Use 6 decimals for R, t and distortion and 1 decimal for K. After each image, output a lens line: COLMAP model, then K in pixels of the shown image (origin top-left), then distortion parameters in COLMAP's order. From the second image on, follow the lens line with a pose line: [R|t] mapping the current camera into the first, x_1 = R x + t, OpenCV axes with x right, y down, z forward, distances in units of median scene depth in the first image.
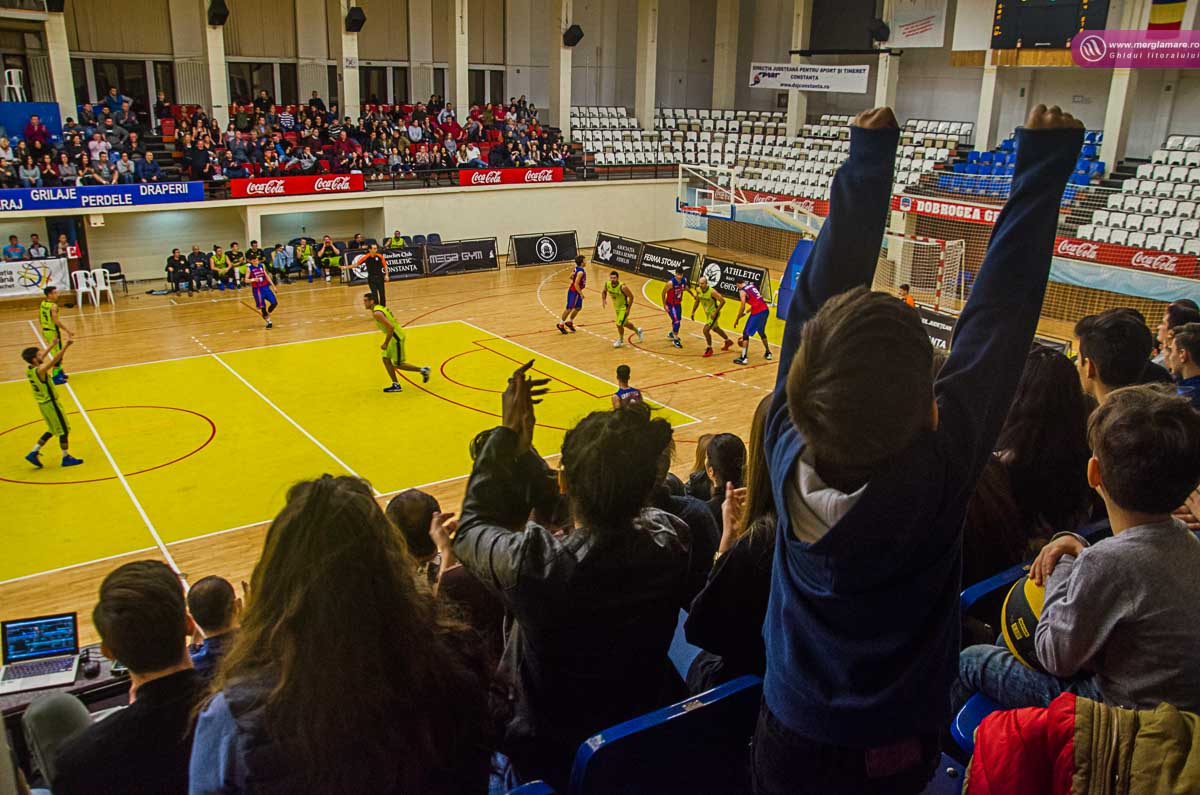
lens RADIAL K [[967.3, 0, 599.2], [0, 967.3, 427.0], [0, 0, 1]] dist [-0.169165, 0.165507]
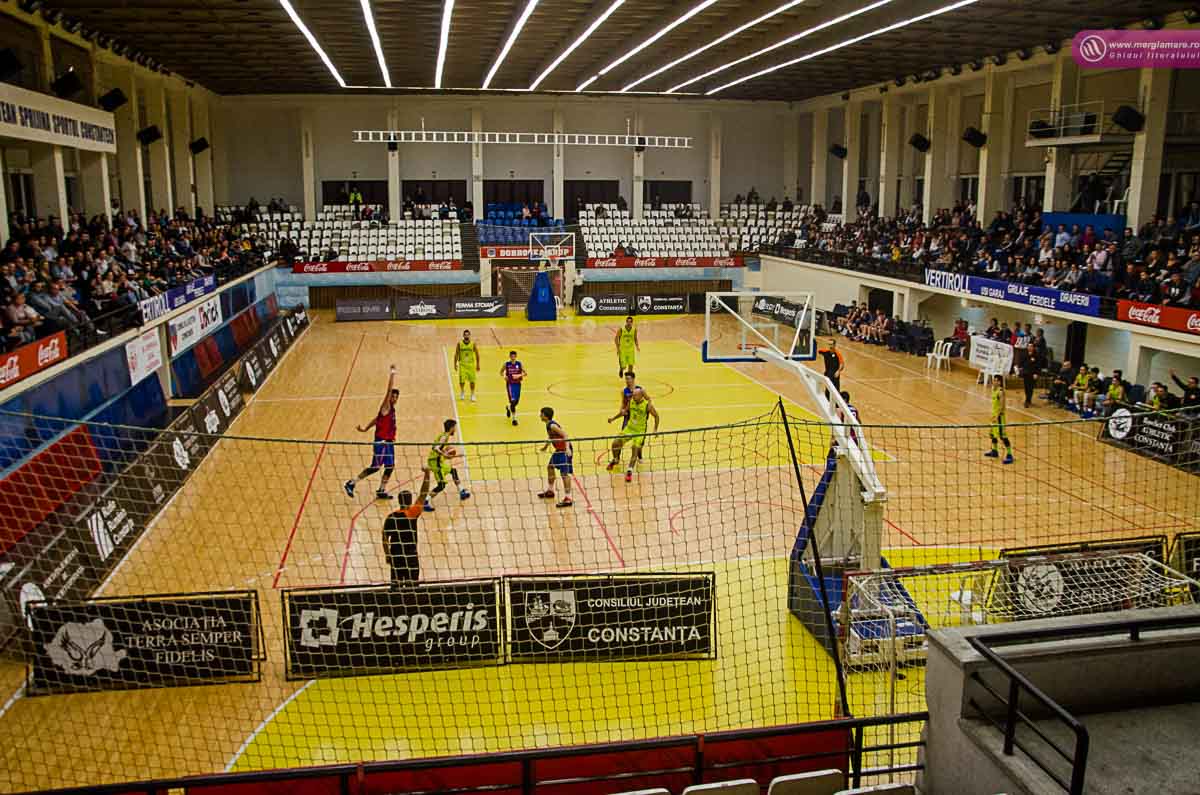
lens RADIAL K [[999.1, 0, 600.0], [0, 999.1, 397.5], [0, 0, 1]] dist [-0.116729, 0.112673]
pose [[-0.435853, 0.151914, -0.887105, 0.733137], [-0.308046, 0.900942, 0.305633, -0.343630], [0.845660, 0.406480, -0.345881, 1.039976]]
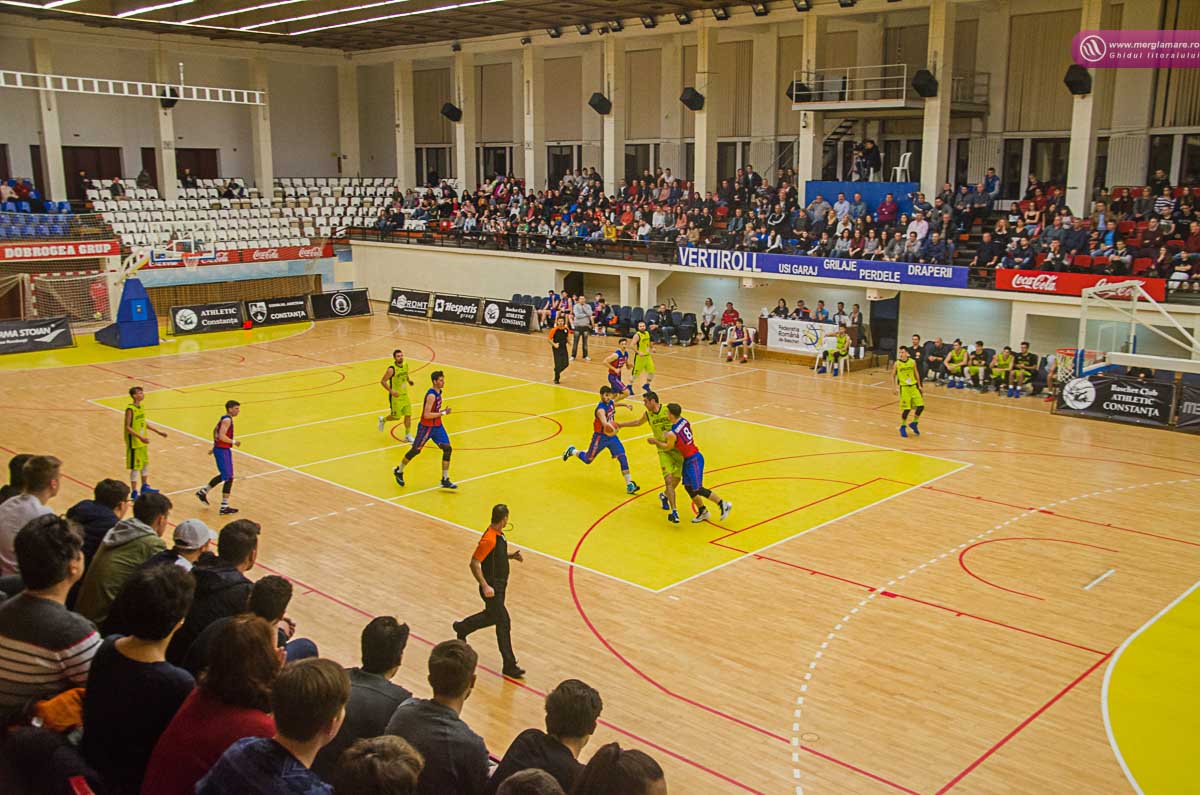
lens RADIAL K [[1131.4, 0, 600.0], [0, 1131.4, 397.5], [0, 0, 1]] dist [-0.085318, 0.216408]
pose [[0.169055, 0.168901, -0.971027, 0.646404], [-0.320163, 0.941190, 0.107971, -0.159976], [0.932157, 0.292634, 0.213188, 0.514718]]
